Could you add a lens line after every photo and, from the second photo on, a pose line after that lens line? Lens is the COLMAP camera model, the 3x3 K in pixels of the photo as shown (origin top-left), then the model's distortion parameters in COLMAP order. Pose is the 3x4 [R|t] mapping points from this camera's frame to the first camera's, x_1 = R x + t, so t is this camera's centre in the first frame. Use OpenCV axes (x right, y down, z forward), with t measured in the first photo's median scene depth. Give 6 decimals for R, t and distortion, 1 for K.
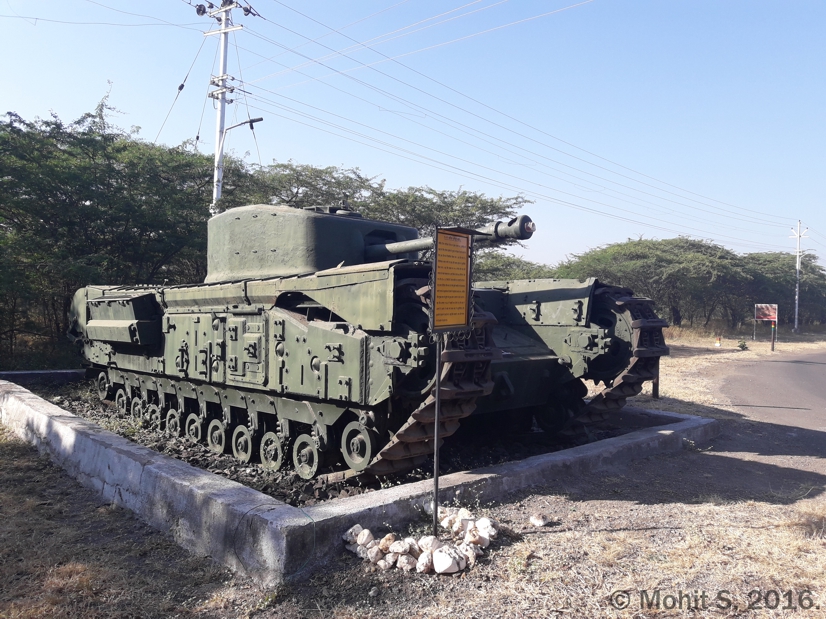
lens RADIAL K [[659.1, 0, 413.0], [0, 659.1, 309.5], [0, 0, 1]] dist [0.099852, -0.205521]
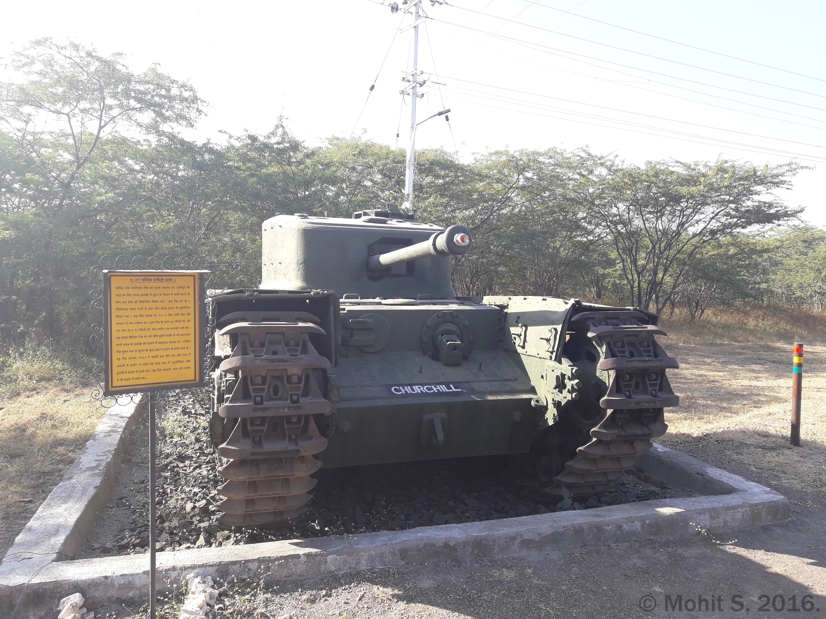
lens RADIAL K [[659.1, 0, 413.0], [0, 659.1, 309.5], [0, 0, 1]] dist [0.099852, -0.205521]
pose [[0.908896, 0.014432, -0.416772, 0.420365], [-0.001925, 0.999536, 0.030415, -0.057563], [0.417017, -0.026842, 0.908502, 0.218862]]
